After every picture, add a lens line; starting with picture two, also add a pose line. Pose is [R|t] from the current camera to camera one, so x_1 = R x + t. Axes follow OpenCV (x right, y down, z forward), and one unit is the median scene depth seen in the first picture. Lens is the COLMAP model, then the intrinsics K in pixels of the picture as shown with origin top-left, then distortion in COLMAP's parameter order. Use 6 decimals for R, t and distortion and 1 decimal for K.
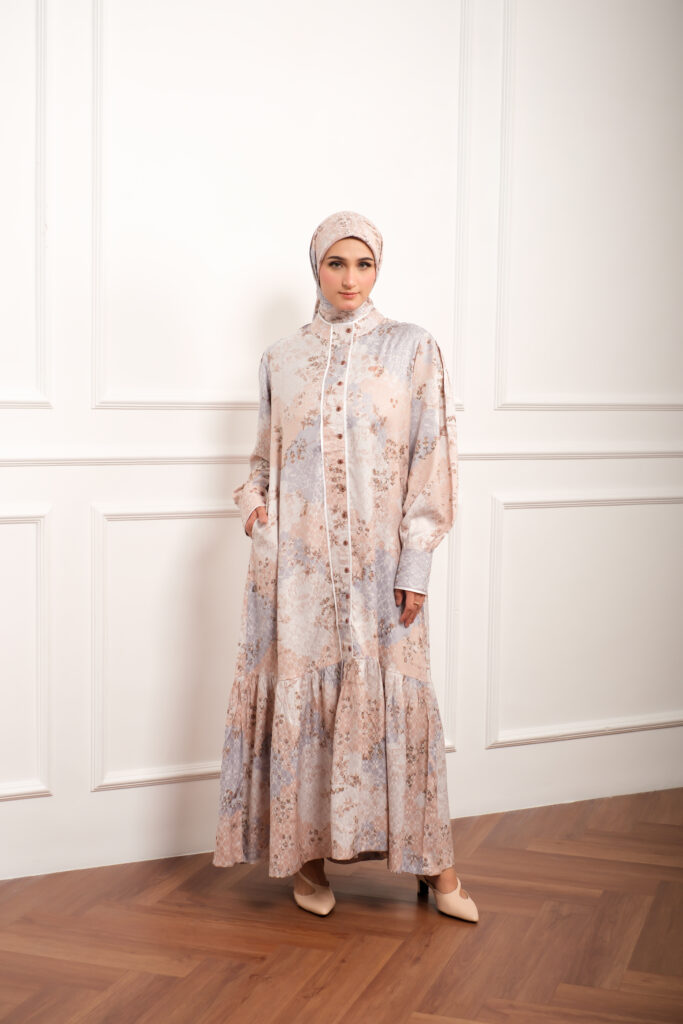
lens RADIAL K [[1582.8, 0, 352.2], [0, 1582.8, 515.0], [0, 0, 1]] dist [-0.012027, 0.000000]
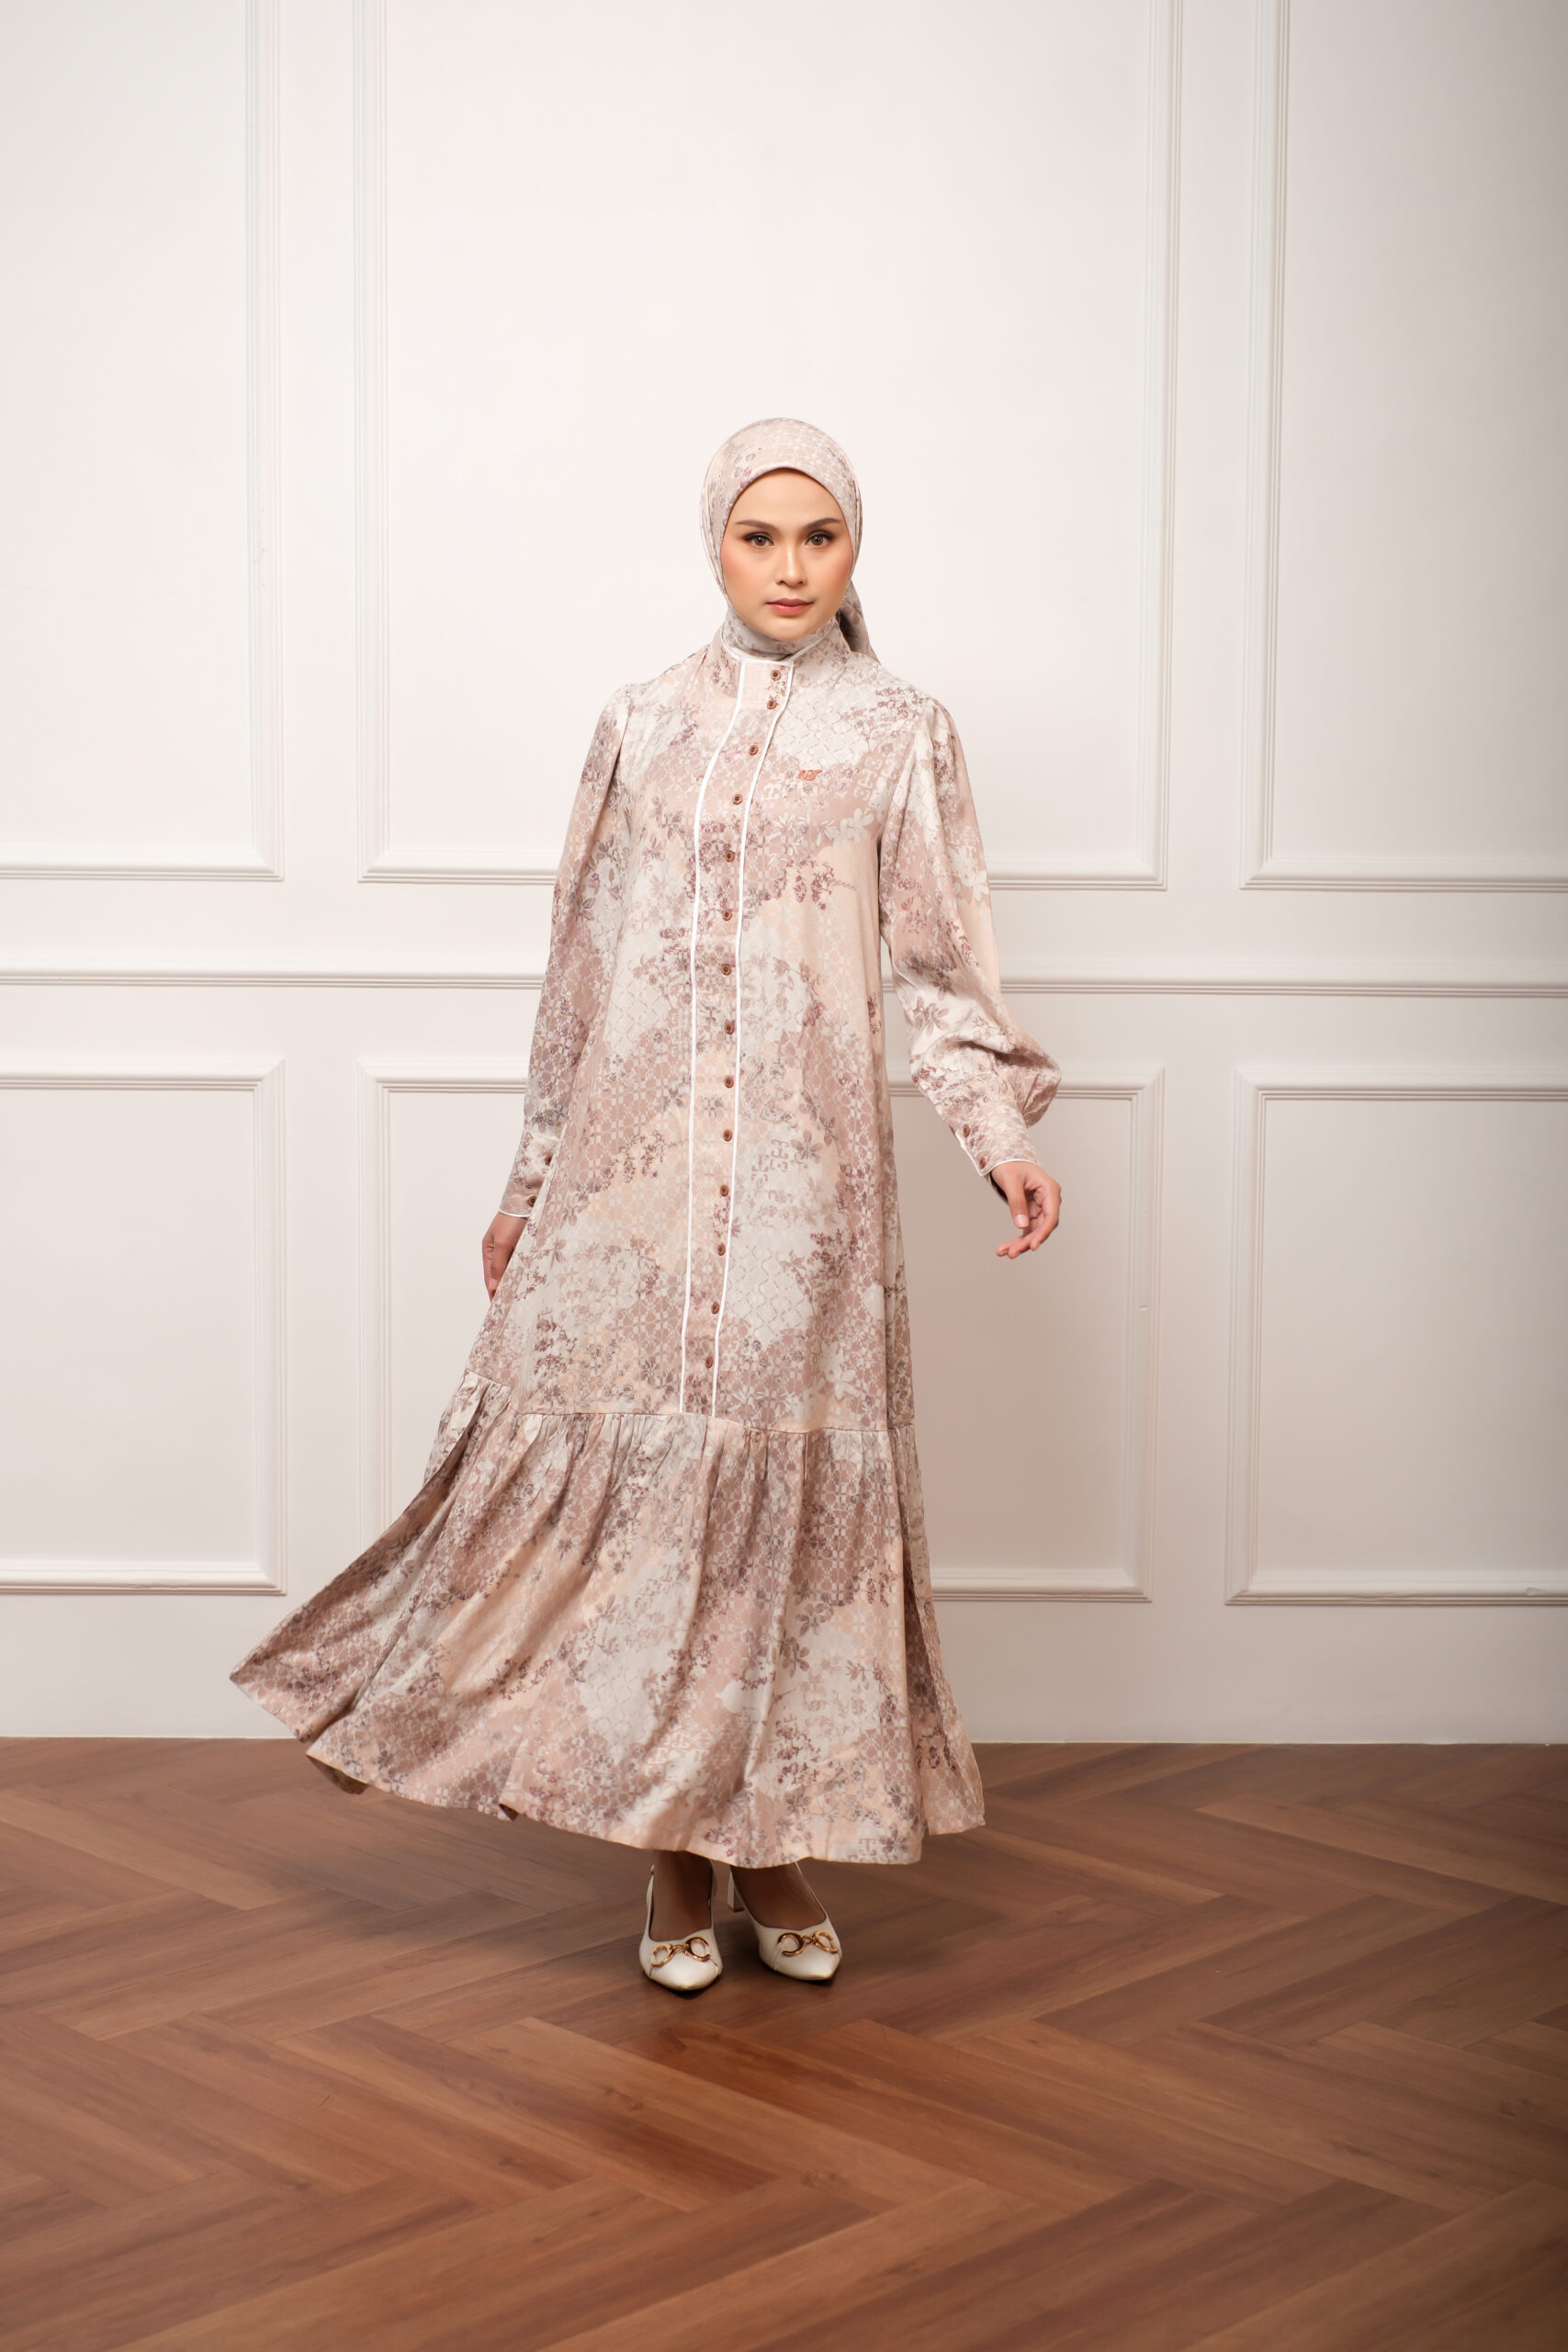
lens RADIAL K [[3635.1, 0, 817.3], [0, 3635.1, 1169.1], [0, 0, 1]] dist [-0.012027, 0.000000]
pose [[0.892494, 0.035311, -0.449675, 0.532537], [-0.036019, 0.999327, 0.006983, 0.016214], [0.449618, 0.009964, 0.893165, -0.033399]]
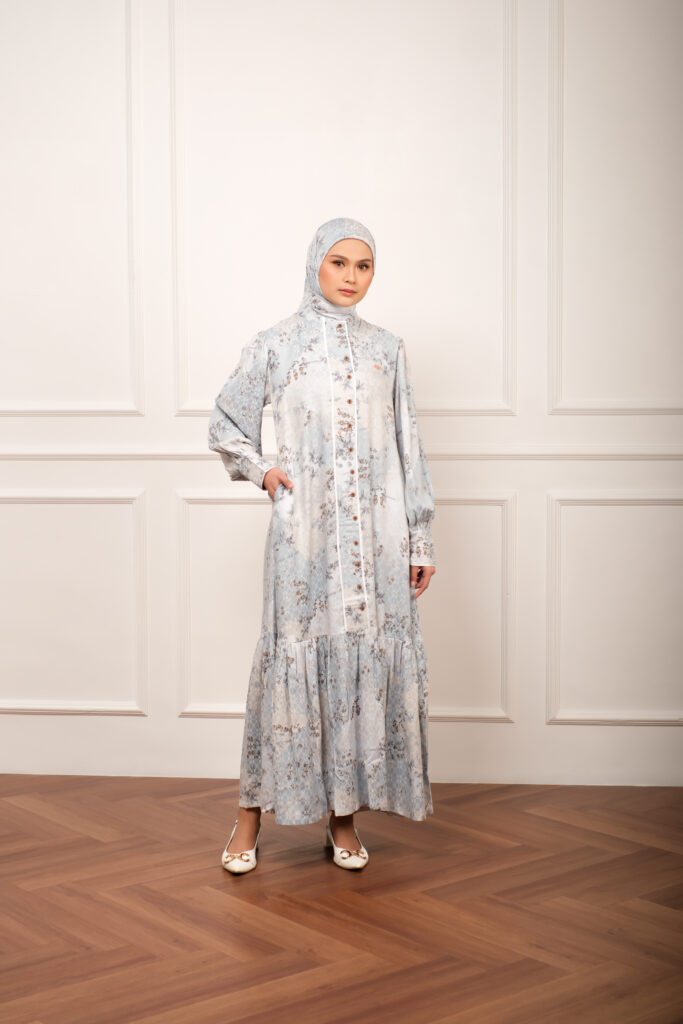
lens RADIAL K [[1582.8, 0, 338.8], [0, 1582.8, 514.6], [0, 0, 1]] dist [-0.012027, 0.000000]
pose [[0.834072, 0.015848, -0.551427, 0.654639], [-0.033590, 0.999192, -0.022090, 0.036778], [0.550631, 0.036947, 0.833930, 0.003637]]
